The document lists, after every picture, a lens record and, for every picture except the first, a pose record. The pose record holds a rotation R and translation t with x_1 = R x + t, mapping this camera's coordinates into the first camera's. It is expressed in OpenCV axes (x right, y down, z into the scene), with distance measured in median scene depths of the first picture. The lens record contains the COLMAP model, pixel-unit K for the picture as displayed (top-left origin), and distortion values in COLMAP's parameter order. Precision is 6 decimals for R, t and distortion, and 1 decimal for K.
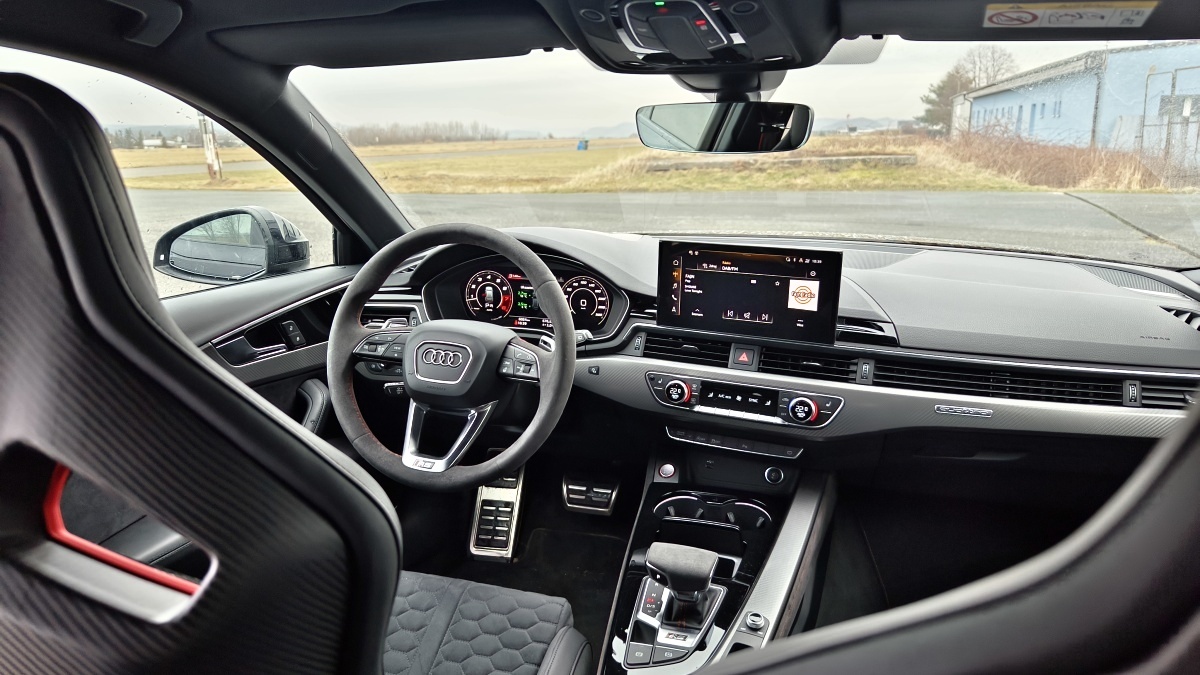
lens RADIAL K [[811.3, 0, 602.0], [0, 811.3, 345.7], [0, 0, 1]] dist [-0.008016, -0.004473]
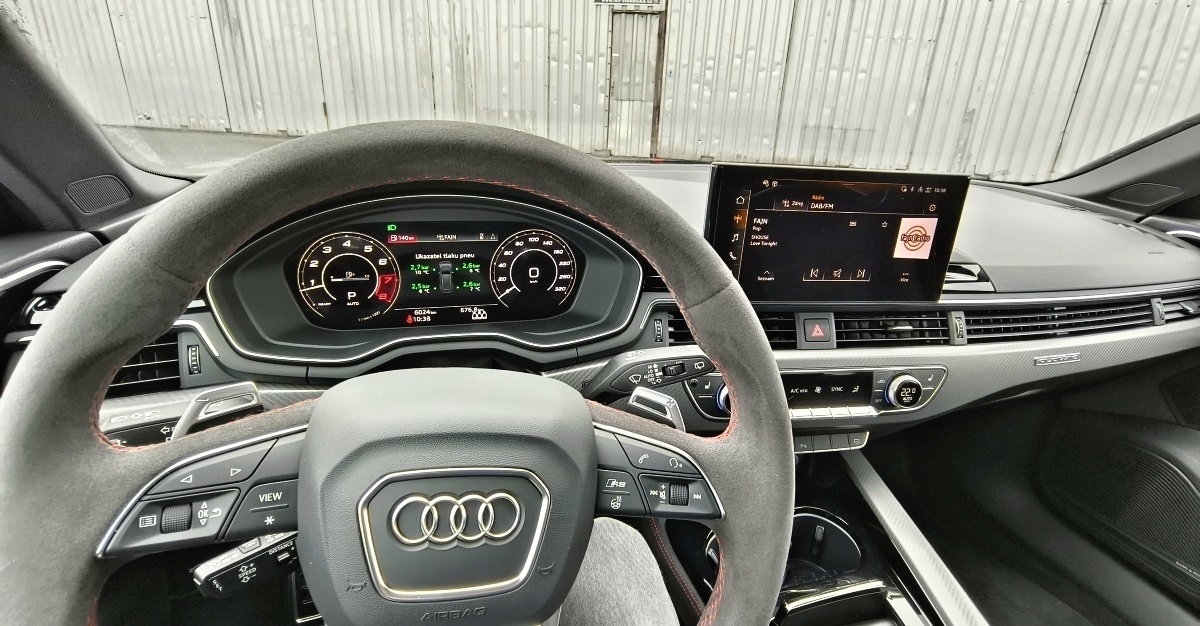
lens RADIAL K [[604.3, 0, 600.0], [0, 604.3, 313.0], [0, 0, 1]] dist [-0.018193, 0.017939]
pose [[0.817887, -0.159563, 0.552812, -0.266446], [0.093291, 0.984841, 0.146238, -0.095442], [-0.567766, -0.068034, 0.820374, 0.677548]]
